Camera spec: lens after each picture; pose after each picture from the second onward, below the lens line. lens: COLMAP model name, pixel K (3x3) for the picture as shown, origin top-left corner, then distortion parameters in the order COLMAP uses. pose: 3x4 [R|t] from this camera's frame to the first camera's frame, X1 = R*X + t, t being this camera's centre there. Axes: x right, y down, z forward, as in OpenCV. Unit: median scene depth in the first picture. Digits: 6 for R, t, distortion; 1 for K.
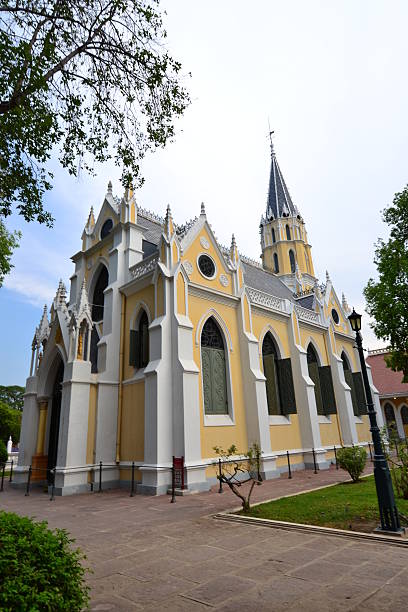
lens RADIAL K [[374.7, 0, 208.9], [0, 374.7, 306.2], [0, 0, 1]] dist [0.001656, -0.001239]
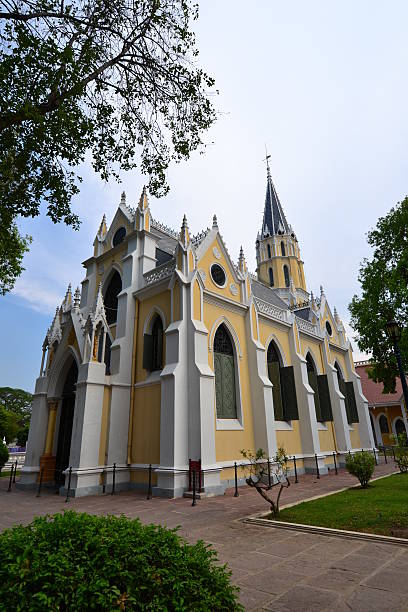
lens RADIAL K [[351.6, 0, 209.2], [0, 351.6, 305.5], [0, 0, 1]] dist [-0.000226, -0.000270]
pose [[0.998424, 0.035733, 0.043273, -0.071193], [-0.034237, 0.998806, -0.034849, 0.012561], [-0.044467, 0.033312, 0.998455, 0.025984]]
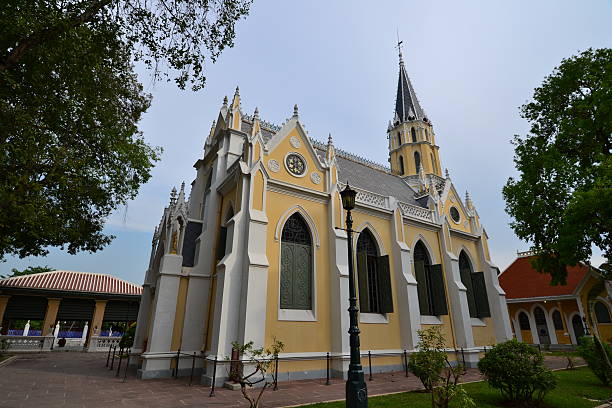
lens RADIAL K [[329.1, 0, 305.6], [0, 329.1, 207.2], [0, 0, 1]] dist [0.010649, -0.021765]
pose [[0.977619, -0.025390, -0.208846, 0.207834], [0.020371, 0.999450, -0.026149, 0.035218], [0.209395, 0.021310, 0.977599, 0.123787]]
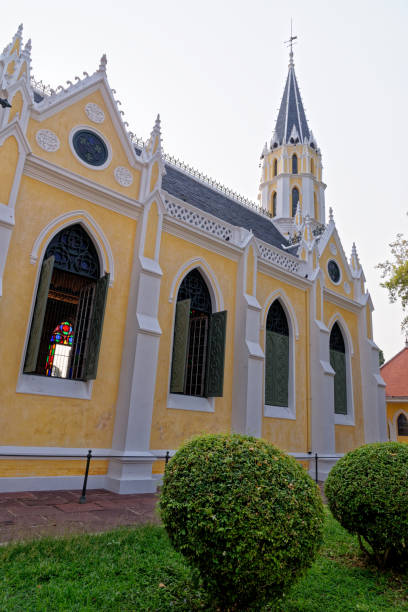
lens RADIAL K [[410.9, 0, 204.0], [0, 410.9, 306.0], [0, 0, 1]] dist [-0.006228, -0.000772]
pose [[0.991338, 0.083288, -0.101546, 0.275329], [-0.078520, 0.995654, 0.050081, 0.108127], [0.105276, -0.041674, 0.993569, 0.330755]]
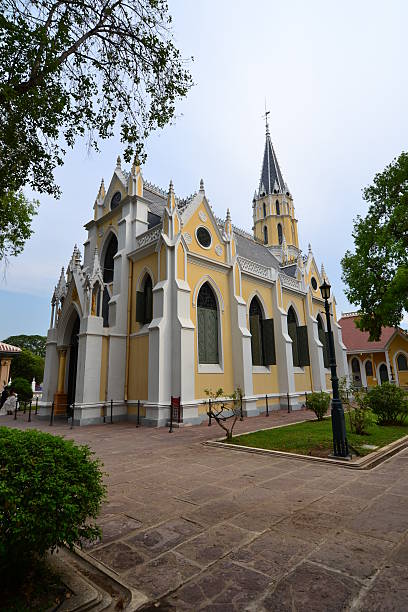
lens RADIAL K [[327.9, 0, 209.5], [0, 327.9, 306.1], [0, 0, 1]] dist [0.016684, -0.026306]
pose [[0.999563, 0.026604, 0.012887, 0.004087], [-0.027840, 0.993785, 0.107780, -0.006539], [-0.009939, -0.108092, 0.994091, -0.020056]]
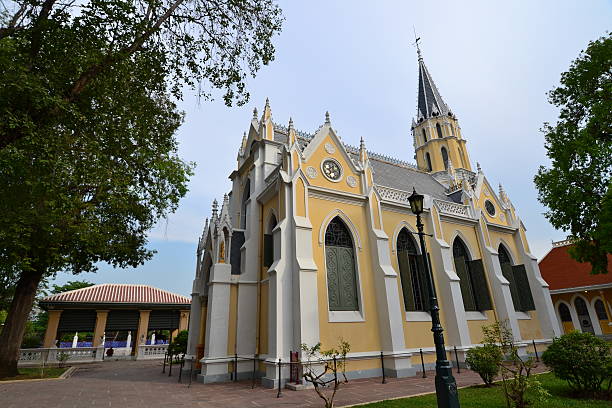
lens RADIAL K [[326.7, 0, 304.9], [0, 326.7, 208.8], [0, 0, 1]] dist [0.017247, -0.025599]
pose [[0.959890, -0.085975, -0.266871, 0.158790], [0.080647, 0.996264, -0.030884, 0.025811], [0.268529, 0.008123, 0.963237, 0.091884]]
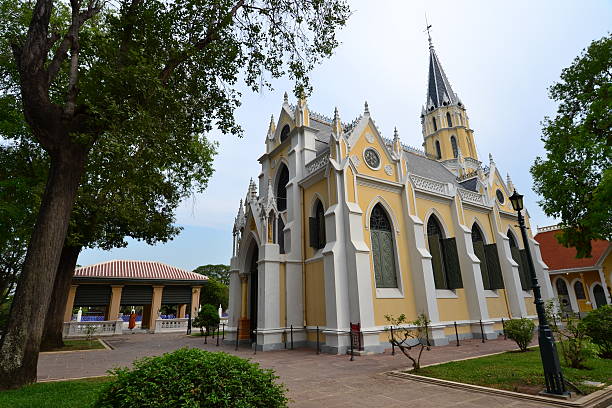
lens RADIAL K [[327.9, 0, 305.7], [0, 327.9, 208.2], [0, 0, 1]] dist [0.016684, -0.026306]
pose [[0.976247, -0.044286, -0.212086, 0.001721], [0.053057, 0.997948, 0.035845, -0.002753], [0.210063, -0.046247, 0.976593, -0.016489]]
